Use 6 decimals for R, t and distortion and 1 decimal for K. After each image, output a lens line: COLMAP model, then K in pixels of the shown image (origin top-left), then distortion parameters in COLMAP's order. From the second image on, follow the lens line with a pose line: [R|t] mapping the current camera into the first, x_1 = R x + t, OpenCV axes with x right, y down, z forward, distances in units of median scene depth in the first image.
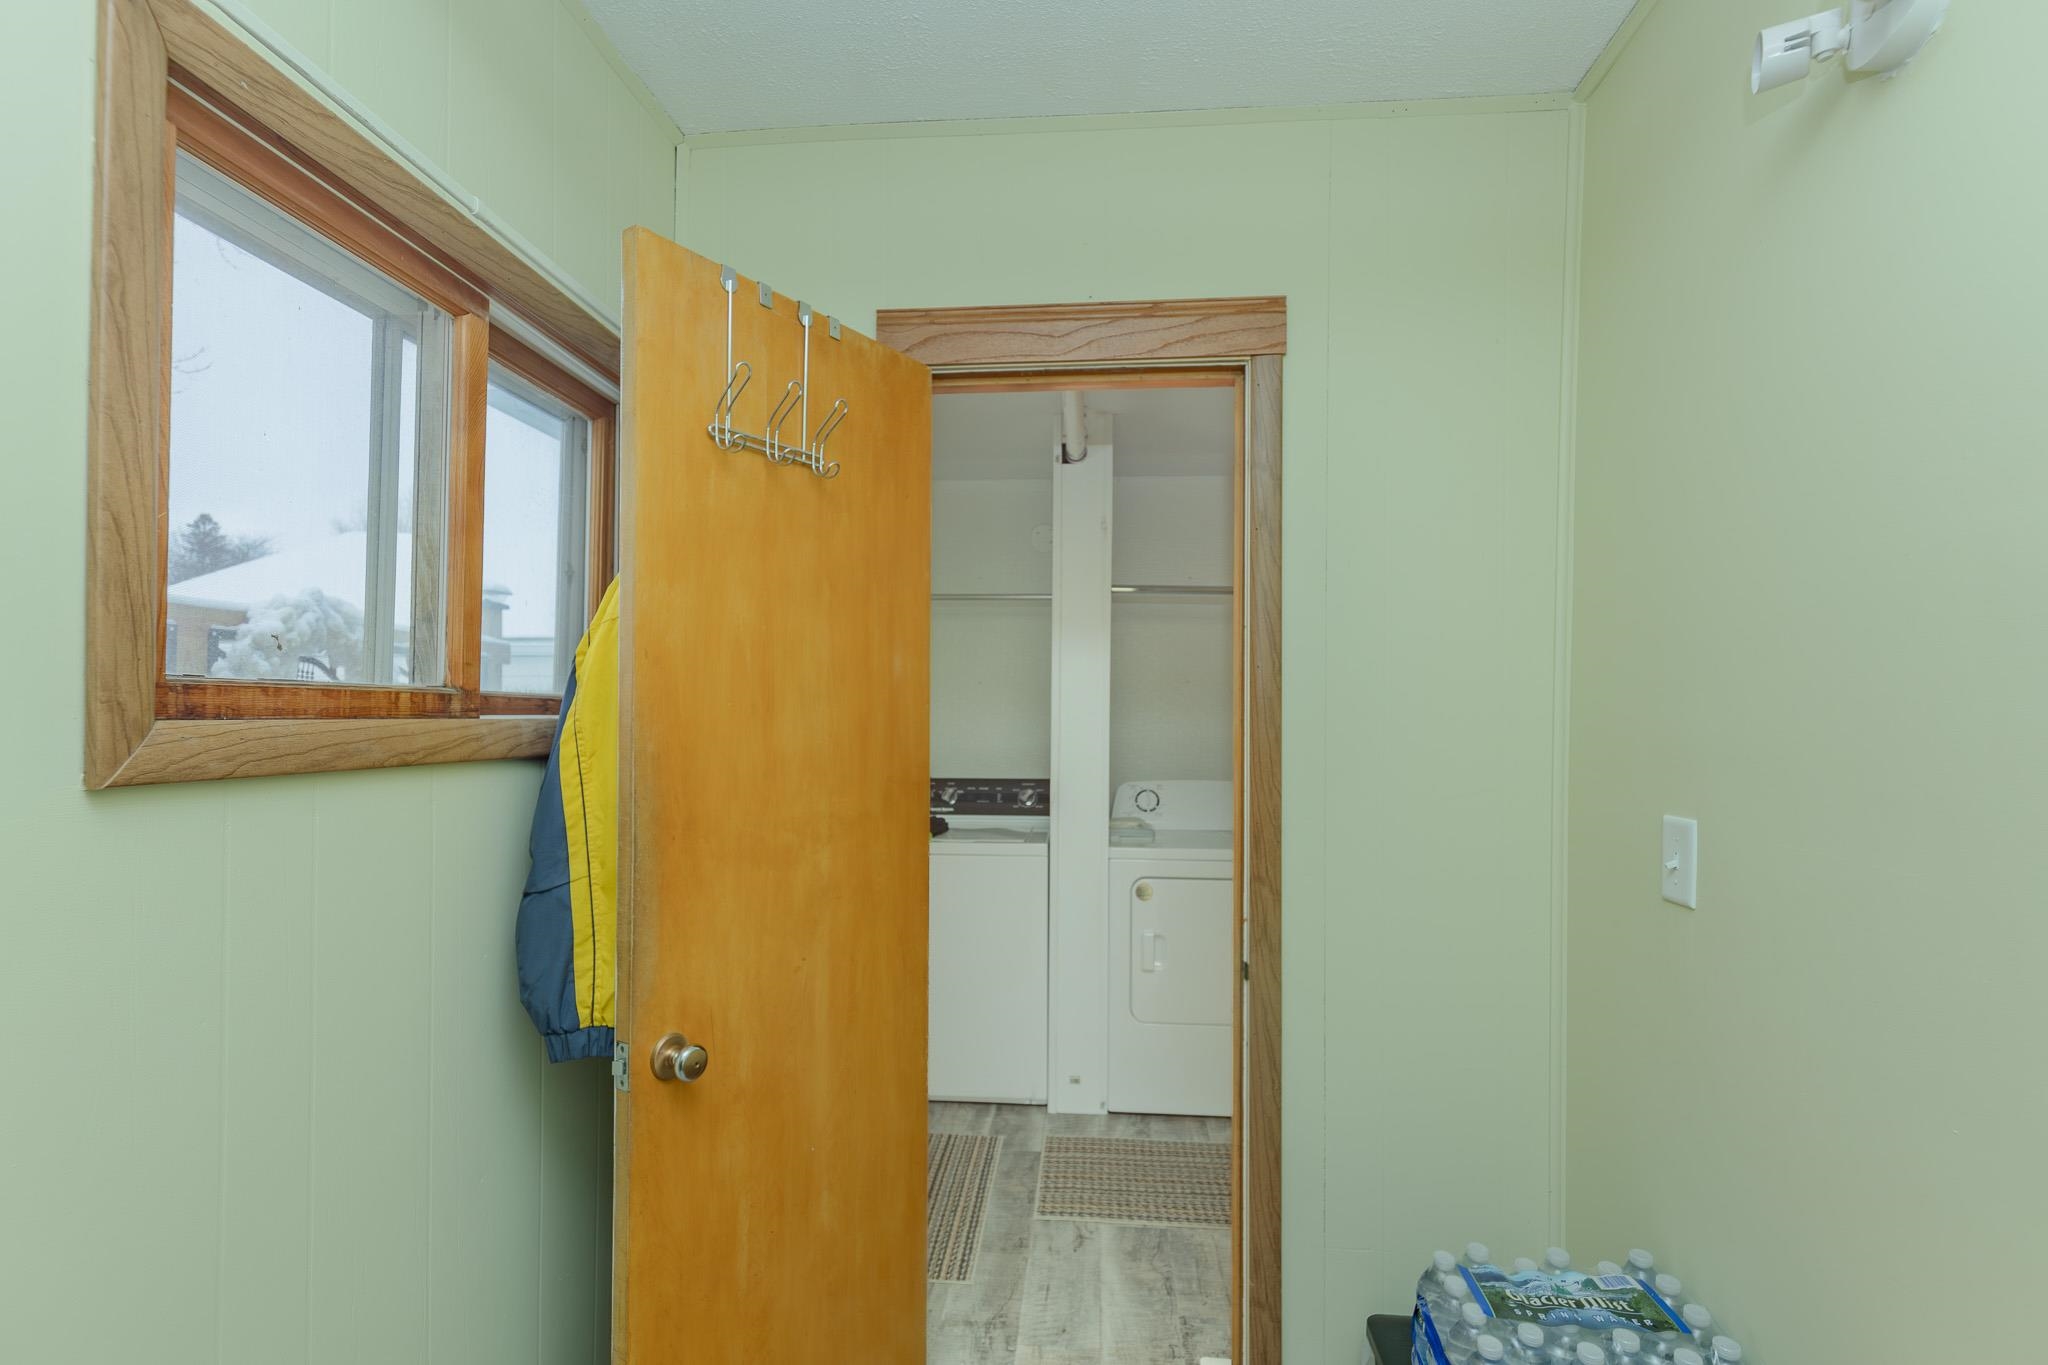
lens RADIAL K [[938.4, 0, 1024.0], [0, 938.4, 687.6], [0, 0, 1]] dist [-0.000224, -0.000025]
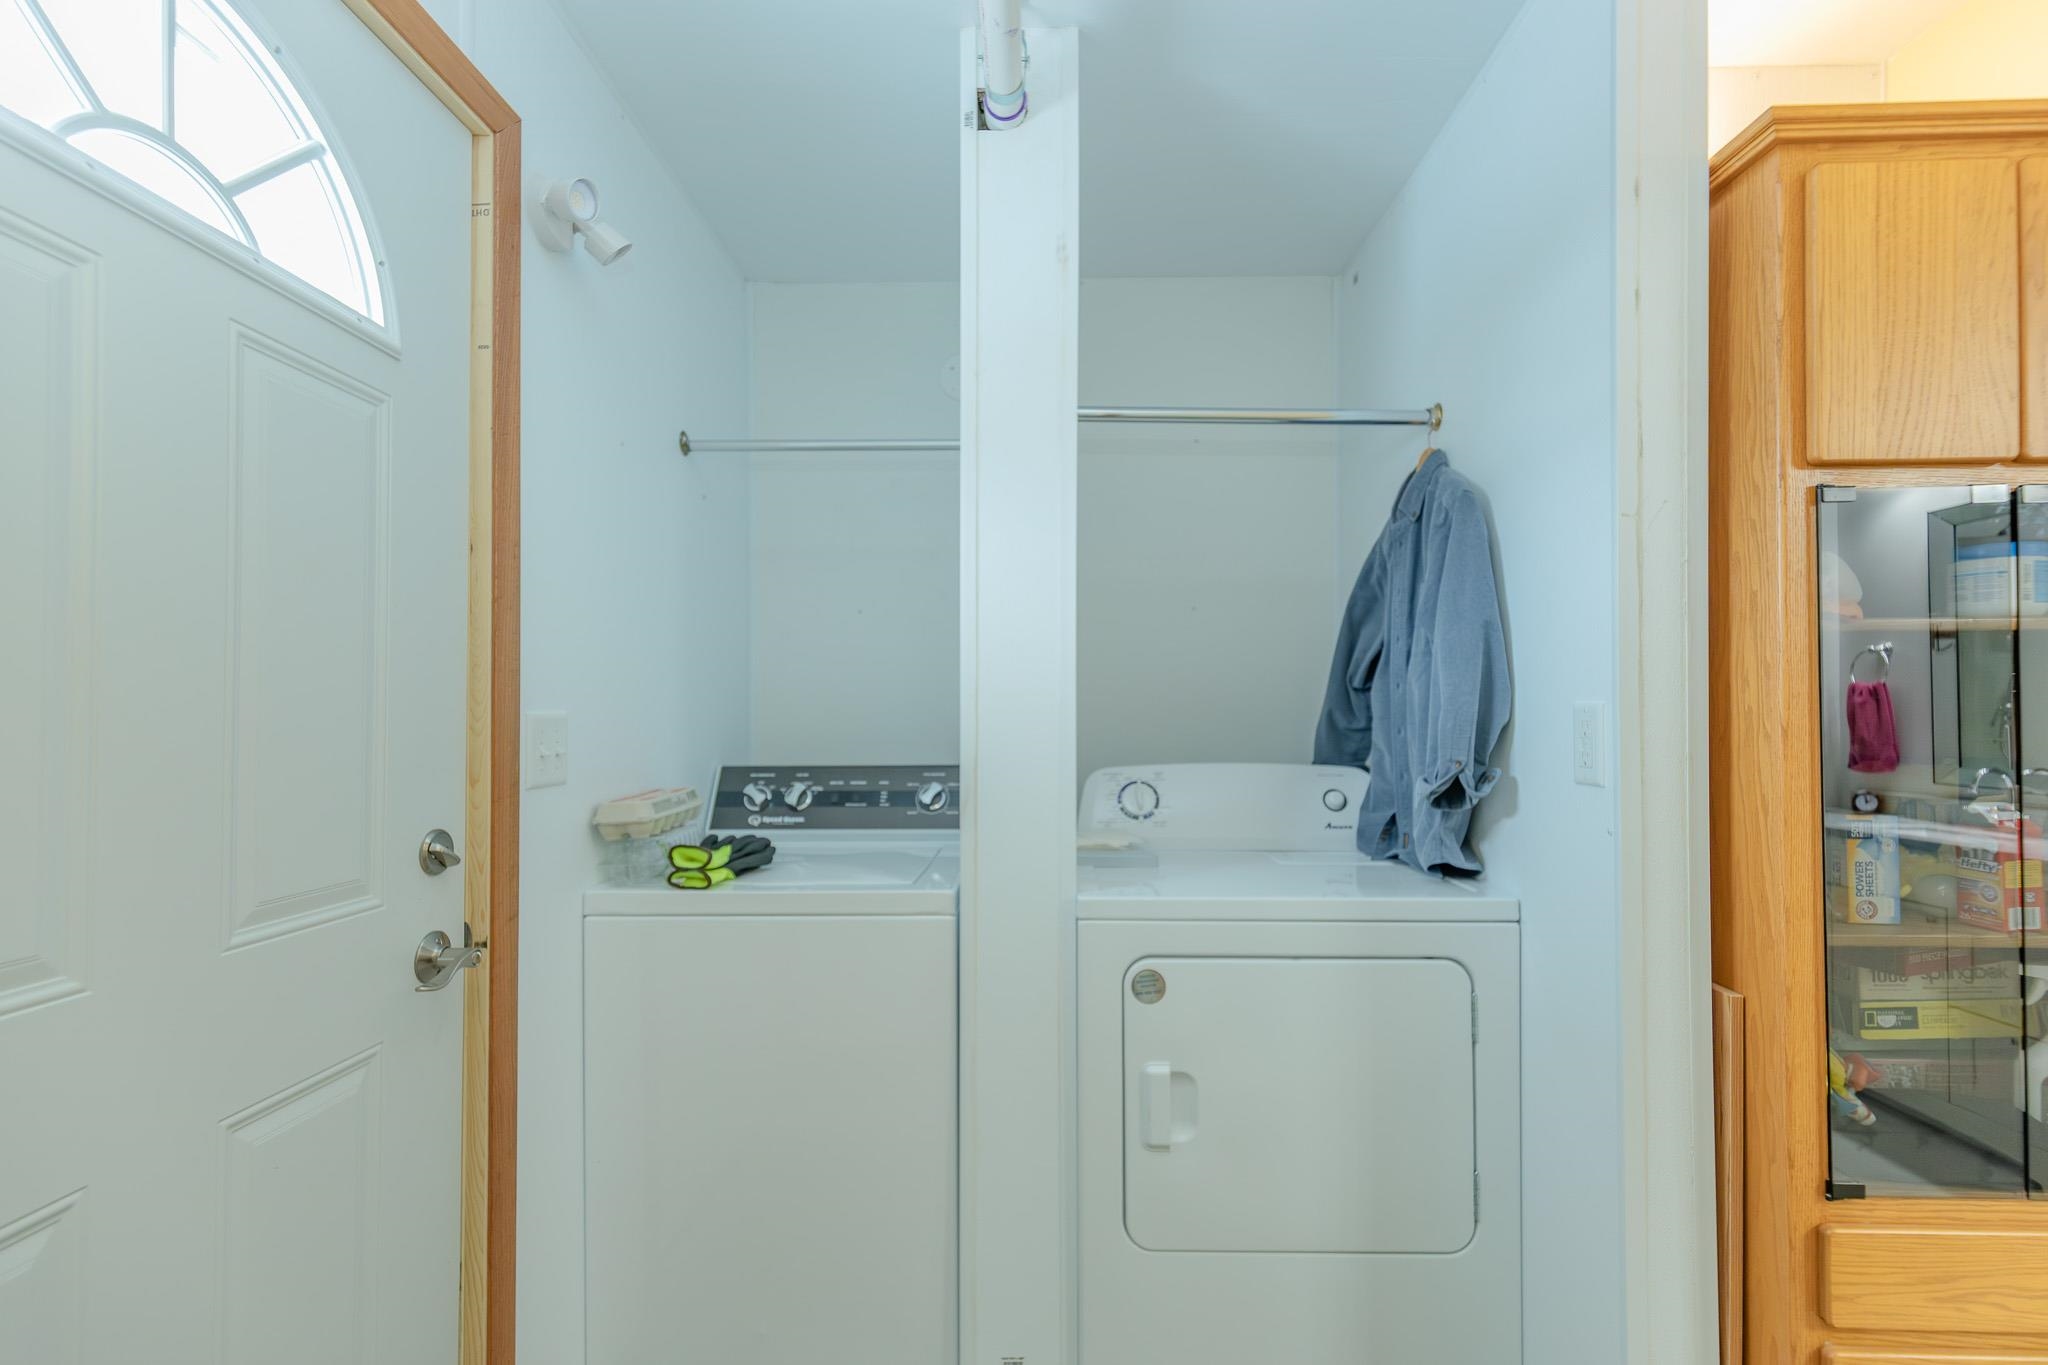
lens RADIAL K [[938.4, 0, 1022.0], [0, 938.4, 694.4], [0, 0, 1]] dist [-0.000224, -0.000025]
pose [[0.998804, -0.006924, 0.048410, 0.033227], [0.006791, 0.999973, 0.002902, 0.054394], [-0.048429, -0.002570, 0.998823, 0.433419]]
